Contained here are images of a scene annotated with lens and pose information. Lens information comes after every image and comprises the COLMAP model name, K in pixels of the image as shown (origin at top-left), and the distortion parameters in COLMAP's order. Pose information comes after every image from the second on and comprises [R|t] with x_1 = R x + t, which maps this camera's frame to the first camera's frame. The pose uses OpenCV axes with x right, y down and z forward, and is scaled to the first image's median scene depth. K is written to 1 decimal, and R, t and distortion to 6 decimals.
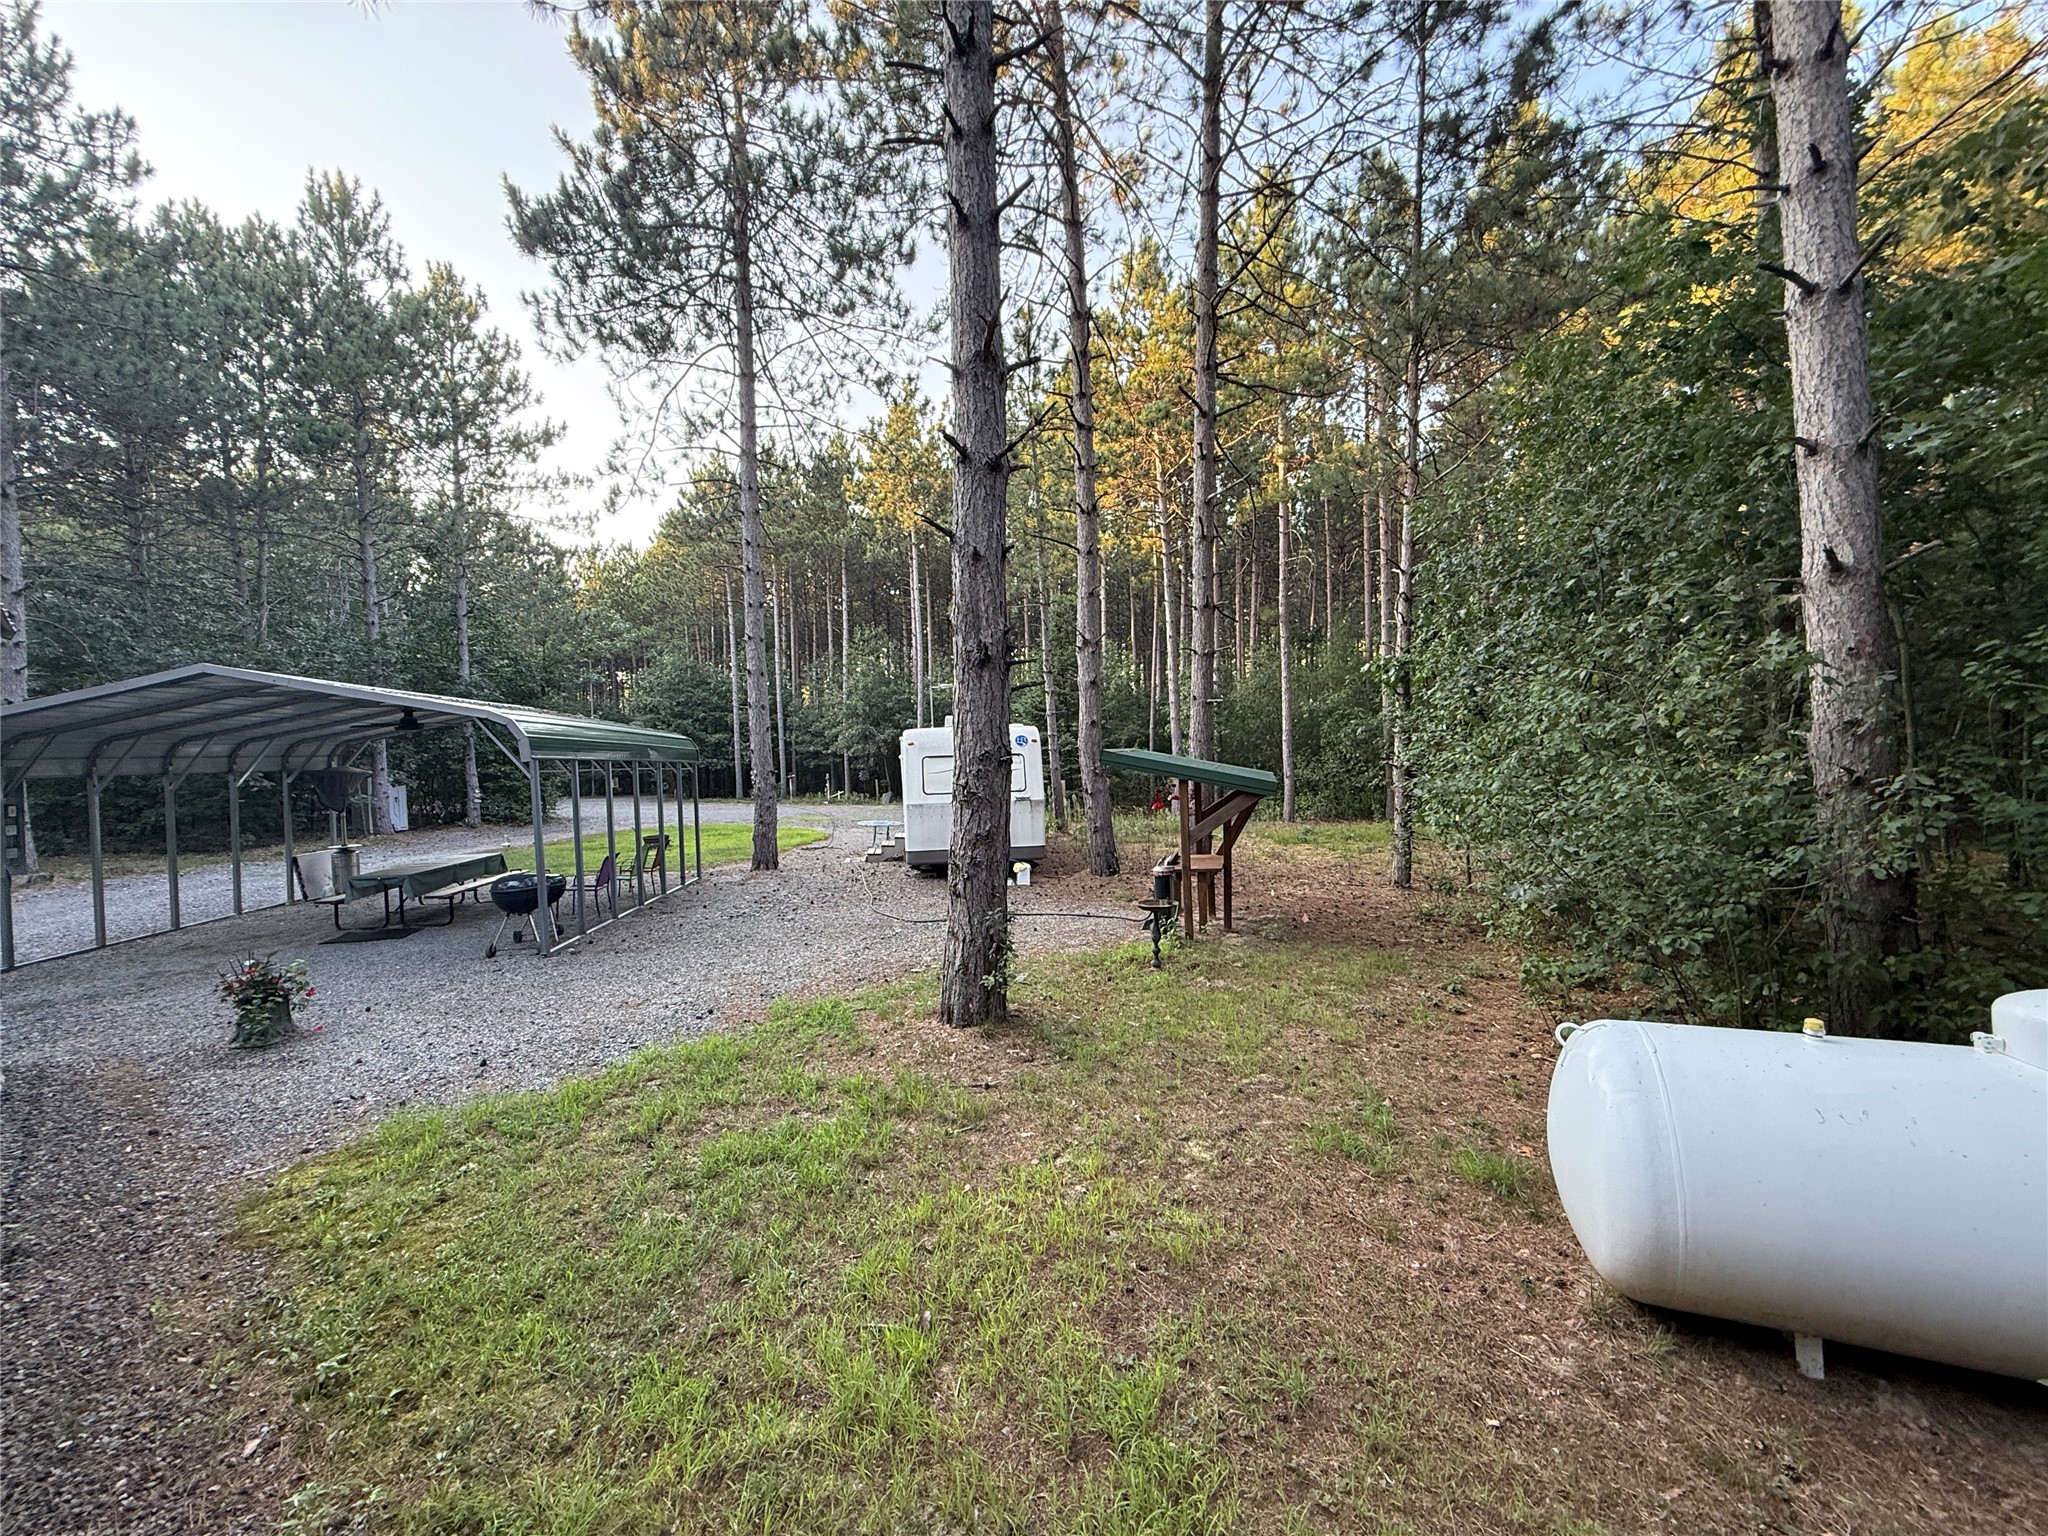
lens RADIAL K [[809.7, 0, 1017.8], [0, 809.7, 770.5], [0, 0, 1]] dist [-0.002548, -0.000077]
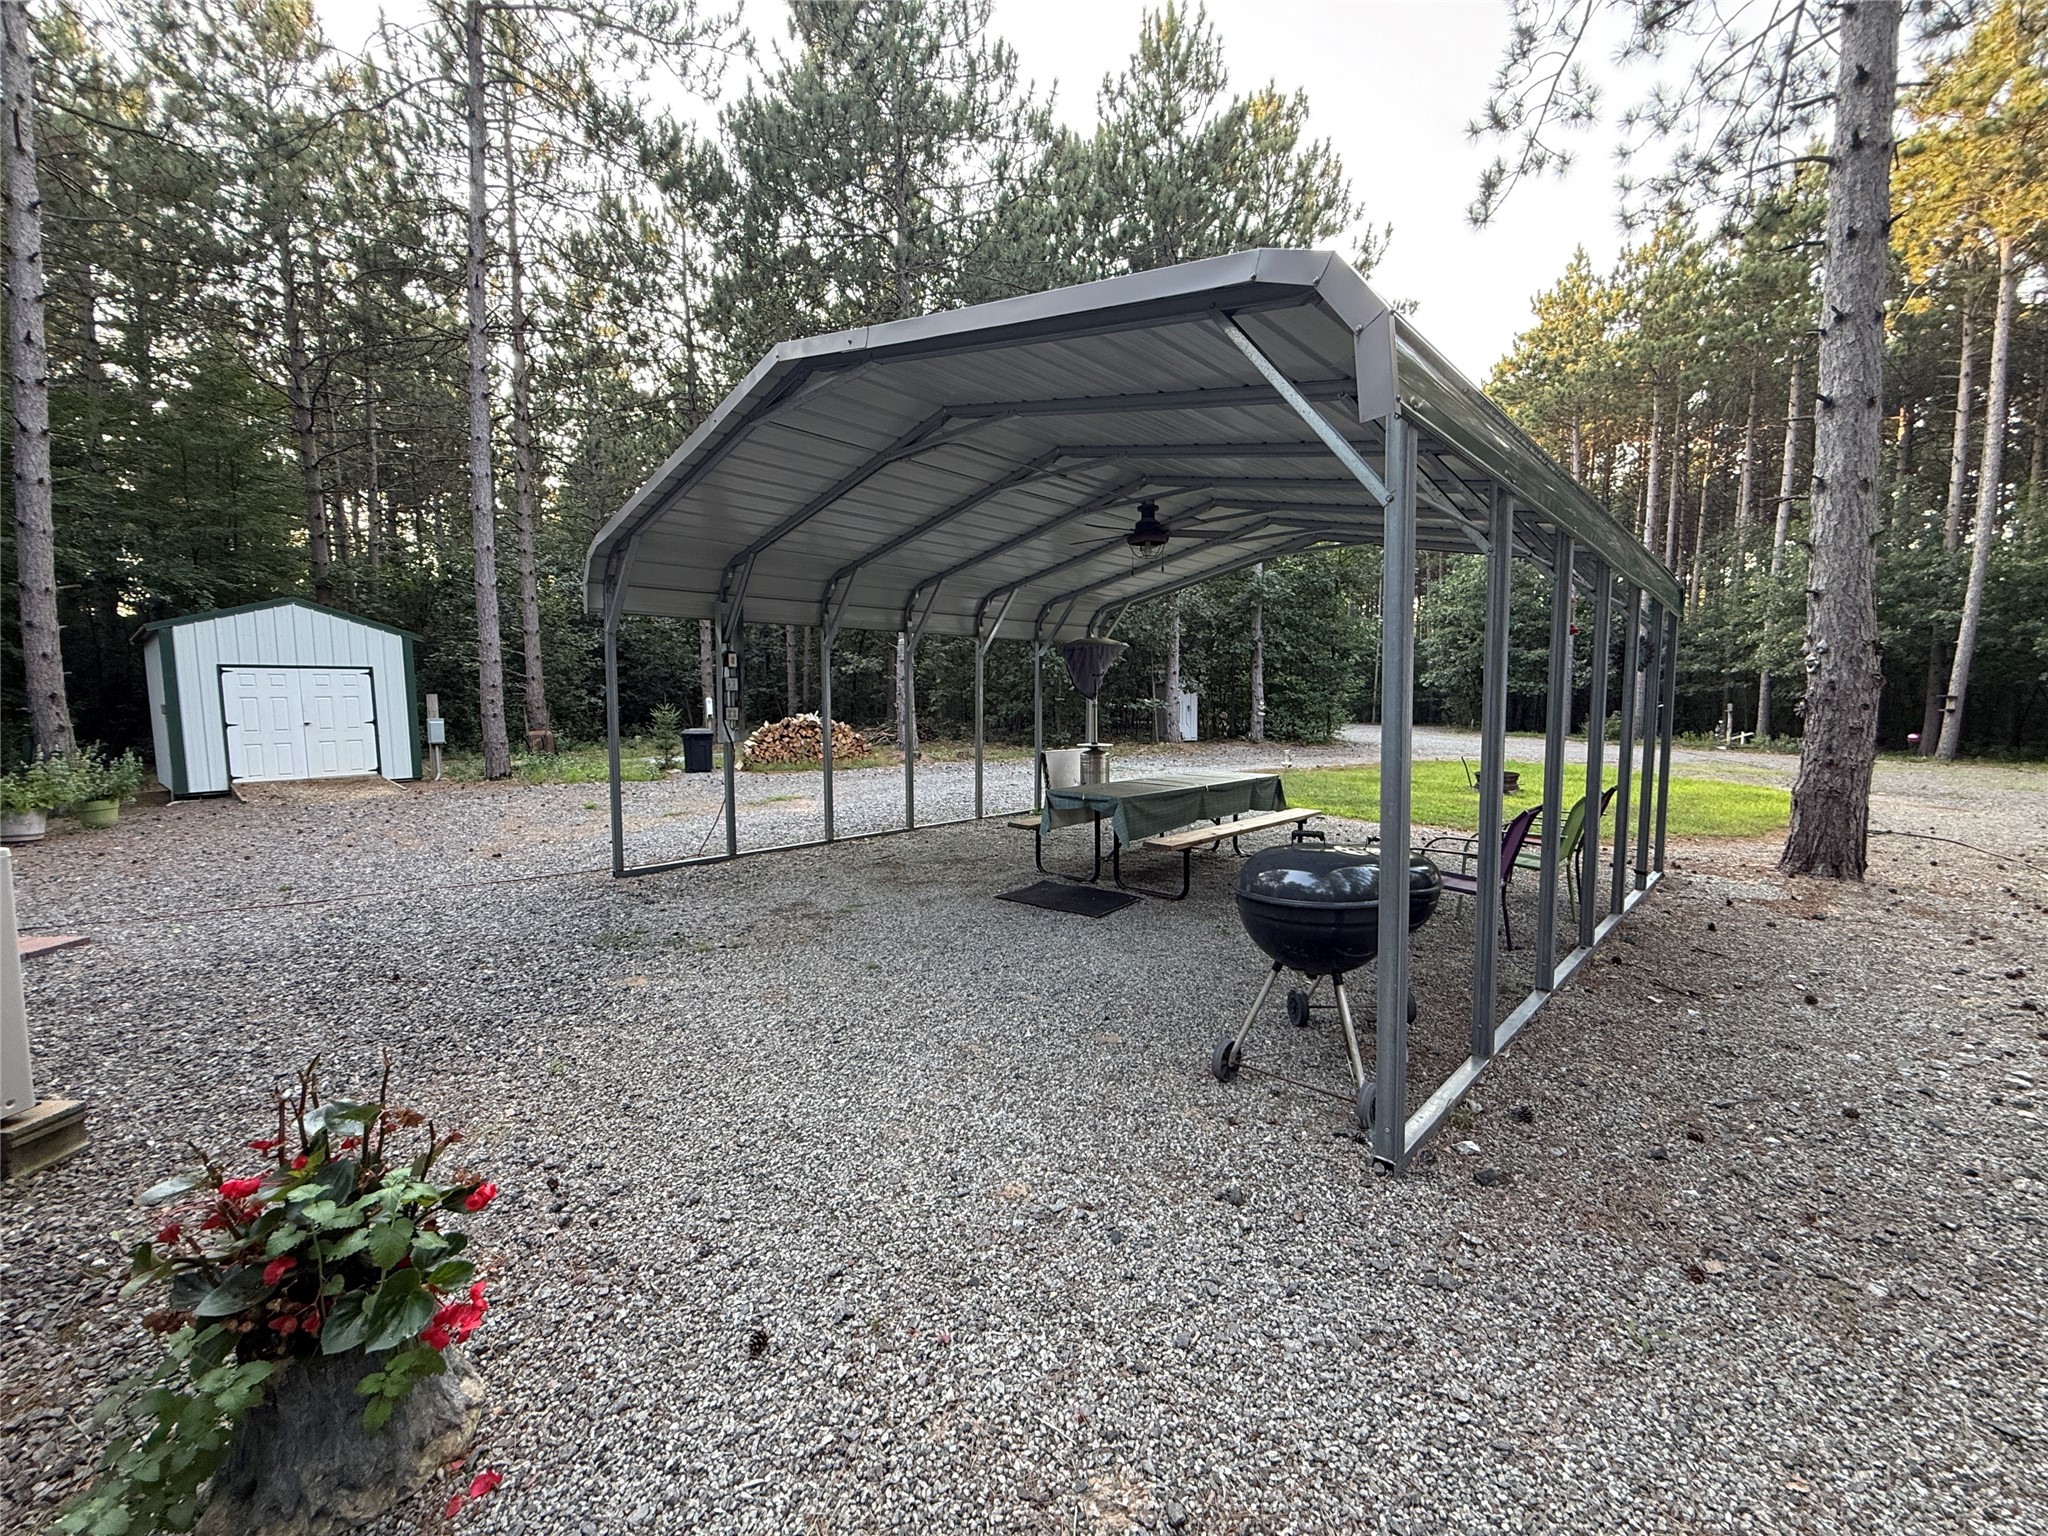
lens RADIAL K [[809.7, 0, 1016.3], [0, 809.7, 774.2], [0, 0, 1]] dist [-0.002548, -0.000077]
pose [[0.629002, 0.098440, -0.771146, -0.224531], [-0.032497, 0.994413, 0.100434, 0.035821], [0.776724, -0.038113, 0.628687, 0.354995]]
